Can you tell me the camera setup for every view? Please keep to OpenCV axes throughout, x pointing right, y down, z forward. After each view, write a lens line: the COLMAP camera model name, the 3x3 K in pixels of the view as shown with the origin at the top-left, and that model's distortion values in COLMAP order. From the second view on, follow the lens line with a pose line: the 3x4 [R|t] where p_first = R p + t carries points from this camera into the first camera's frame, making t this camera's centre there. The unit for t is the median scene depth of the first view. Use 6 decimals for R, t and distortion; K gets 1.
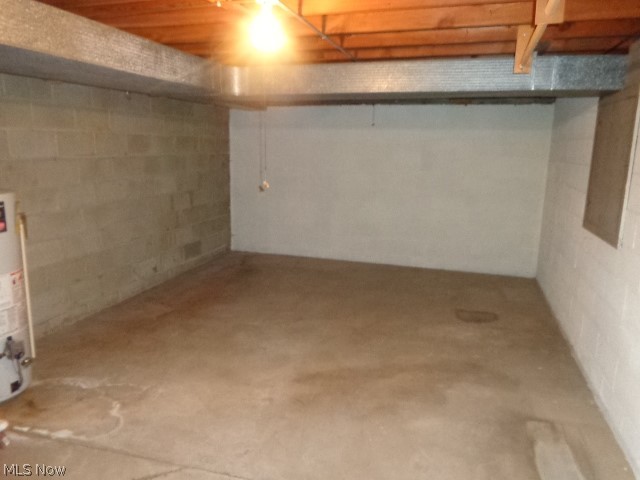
lens RADIAL K [[480.8, 0, 320.0], [0, 480.8, 240.0], [0, 0, 1]] dist [0.004949, -0.002047]
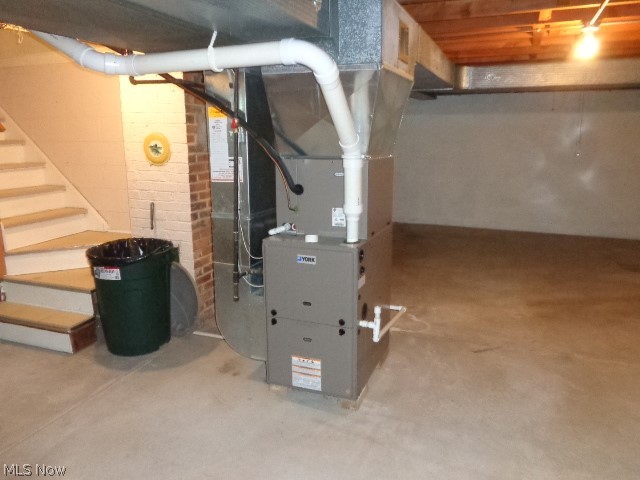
lens RADIAL K [[480.8, 0, 320.0], [0, 480.8, 240.0], [0, 0, 1]] dist [0.004949, -0.002047]
pose [[0.996348, 0.002772, -0.085338, -0.513090], [-0.000385, 0.999609, 0.027968, 0.075634], [0.085382, -0.027833, 0.995959, -0.369689]]
